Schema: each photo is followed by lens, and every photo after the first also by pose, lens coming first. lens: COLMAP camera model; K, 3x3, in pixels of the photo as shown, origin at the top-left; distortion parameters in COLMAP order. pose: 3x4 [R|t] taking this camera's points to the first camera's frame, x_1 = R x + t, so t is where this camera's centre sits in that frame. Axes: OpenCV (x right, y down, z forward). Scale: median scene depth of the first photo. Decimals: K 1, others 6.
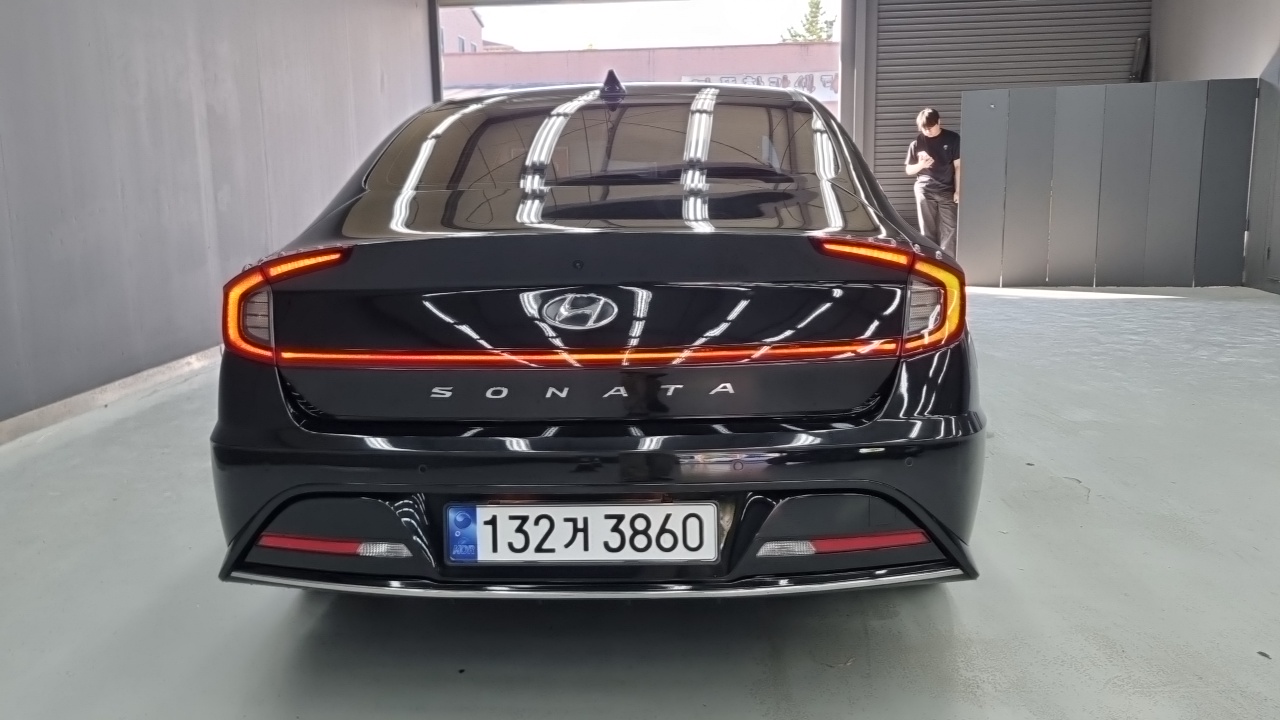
lens RADIAL K [[975.6, 0, 640.8], [0, 975.6, 340.0], [0, 0, 1]] dist [0.031271, 0.001356]
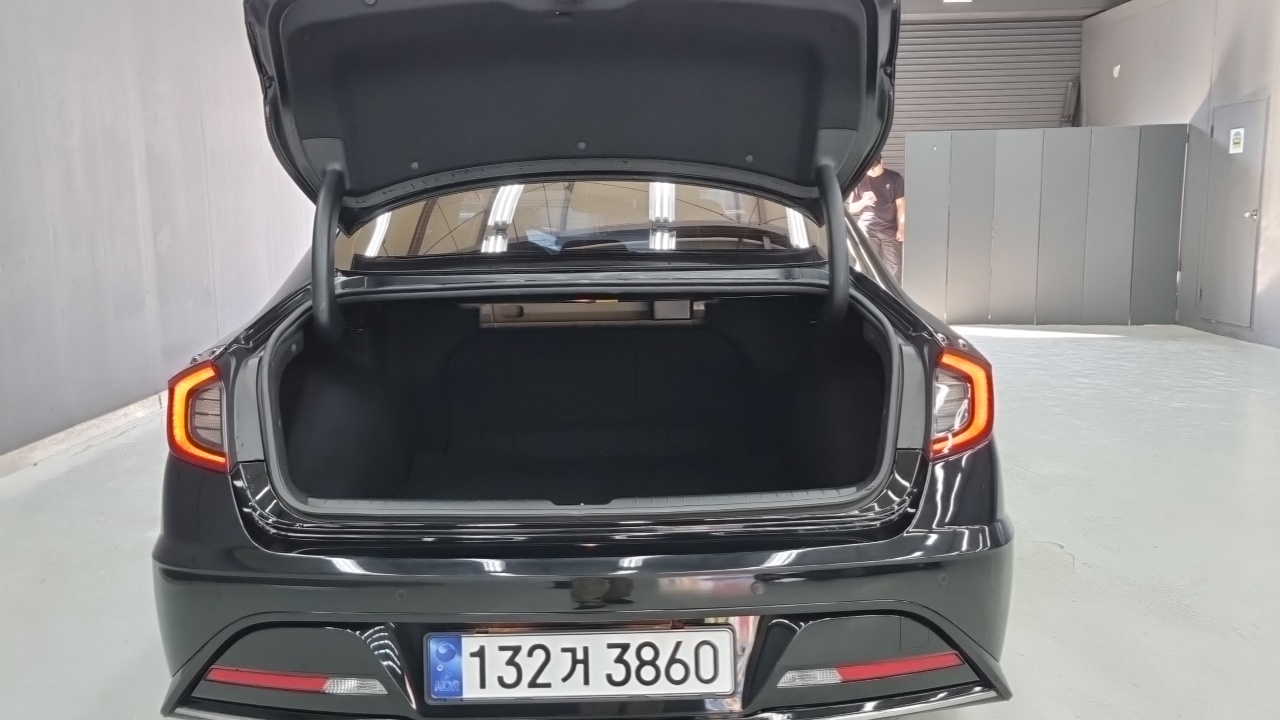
lens RADIAL K [[970.0, 0, 640.0], [0, 970.0, 360.0], [0, 0, 1]] dist [0.034634, 0.001101]
pose [[0.998624, -0.003370, 0.052342, -0.052190], [0.004168, 0.999877, -0.015151, -0.065006], [-0.052284, 0.015348, 0.998514, 0.108434]]
